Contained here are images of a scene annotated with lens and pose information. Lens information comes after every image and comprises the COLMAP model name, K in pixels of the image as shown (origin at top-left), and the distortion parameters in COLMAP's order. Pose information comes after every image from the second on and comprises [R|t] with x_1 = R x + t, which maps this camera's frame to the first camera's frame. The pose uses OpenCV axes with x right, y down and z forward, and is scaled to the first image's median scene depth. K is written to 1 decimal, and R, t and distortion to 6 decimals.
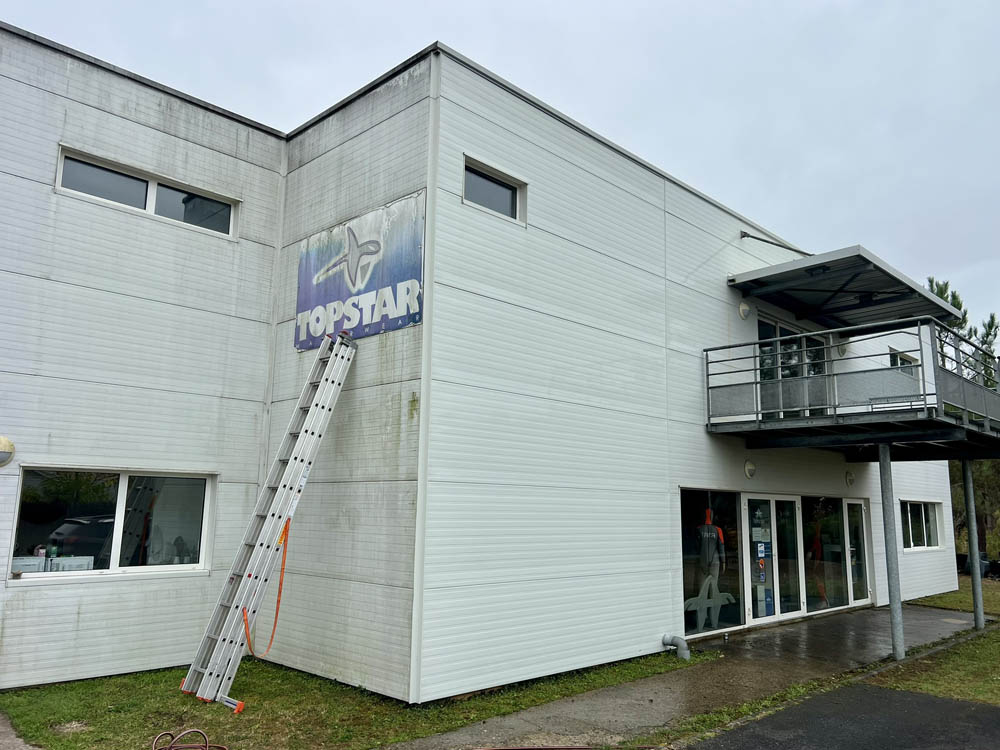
lens RADIAL K [[762.5, 0, 502.4], [0, 762.5, 376.7], [0, 0, 1]] dist [0.059207, -0.065941]
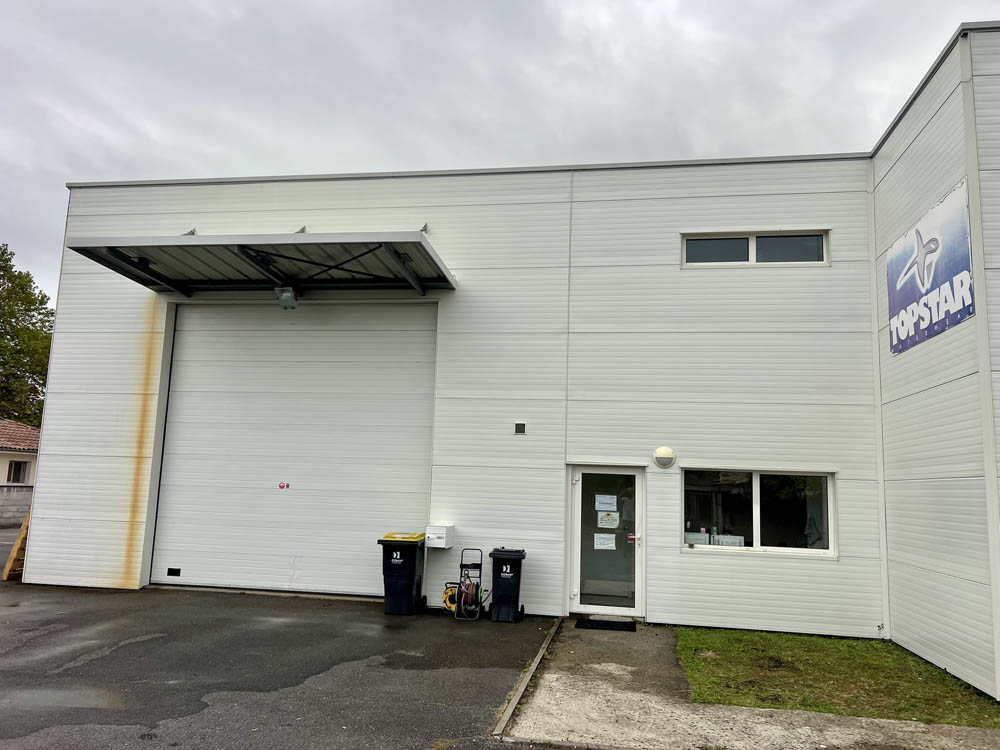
lens RADIAL K [[752.5, 0, 500.0], [0, 752.5, 375.0], [0, 0, 1]] dist [0.058044, -0.068345]
pose [[0.569012, -0.118028, -0.813815, 0.283163], [0.112437, 0.991518, -0.065186, 0.001084], [0.814606, -0.054411, 0.577456, -0.048589]]
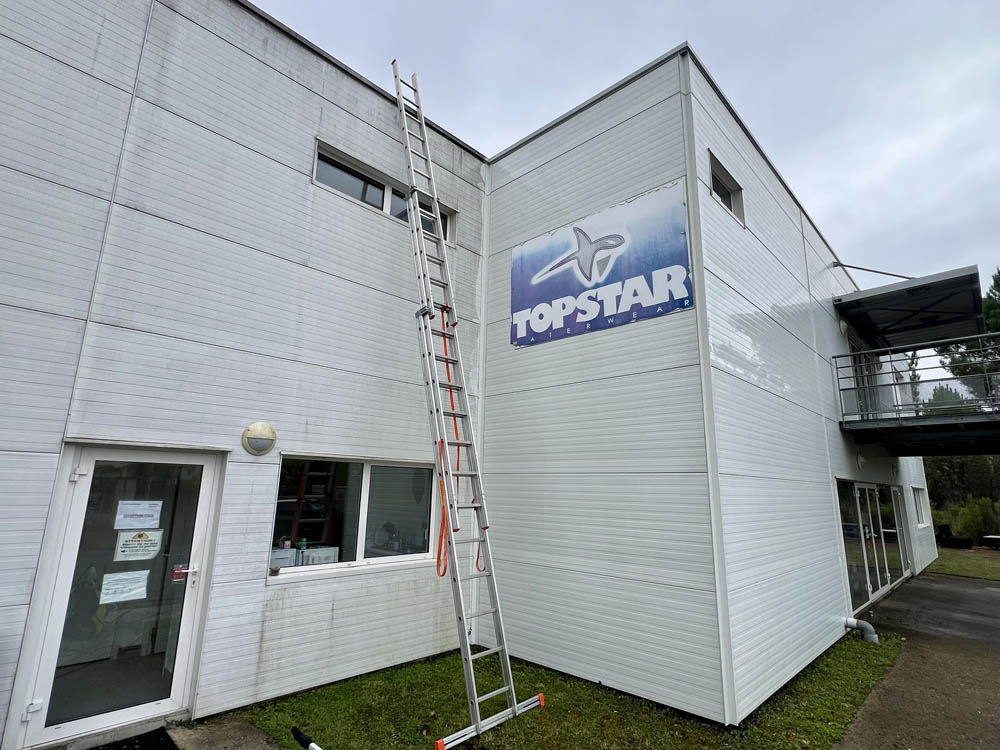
lens RADIAL K [[509.2, 0, 497.2], [0, 509.2, 374.7], [0, 0, 1]] dist [-0.002661, -0.000253]
pose [[0.999983, 0.003766, 0.004354, -0.305798], [-0.003534, 0.998628, -0.052241, 0.041860], [-0.004545, 0.052225, 0.998625, 0.311710]]
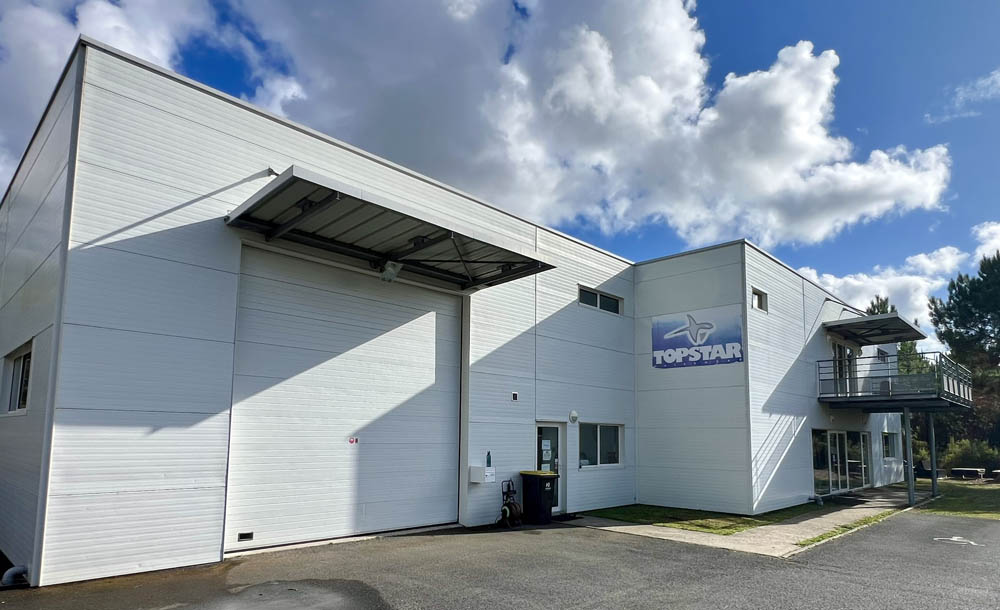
lens RADIAL K [[581.6, 0, 498.3], [0, 581.6, 376.1], [0, 0, 1]] dist [-0.002374, -0.002057]
pose [[0.999984, -0.004995, 0.002746, -0.748416], [0.004807, 0.997905, 0.064517, -0.126376], [-0.003062, -0.064503, 0.997913, -0.689405]]
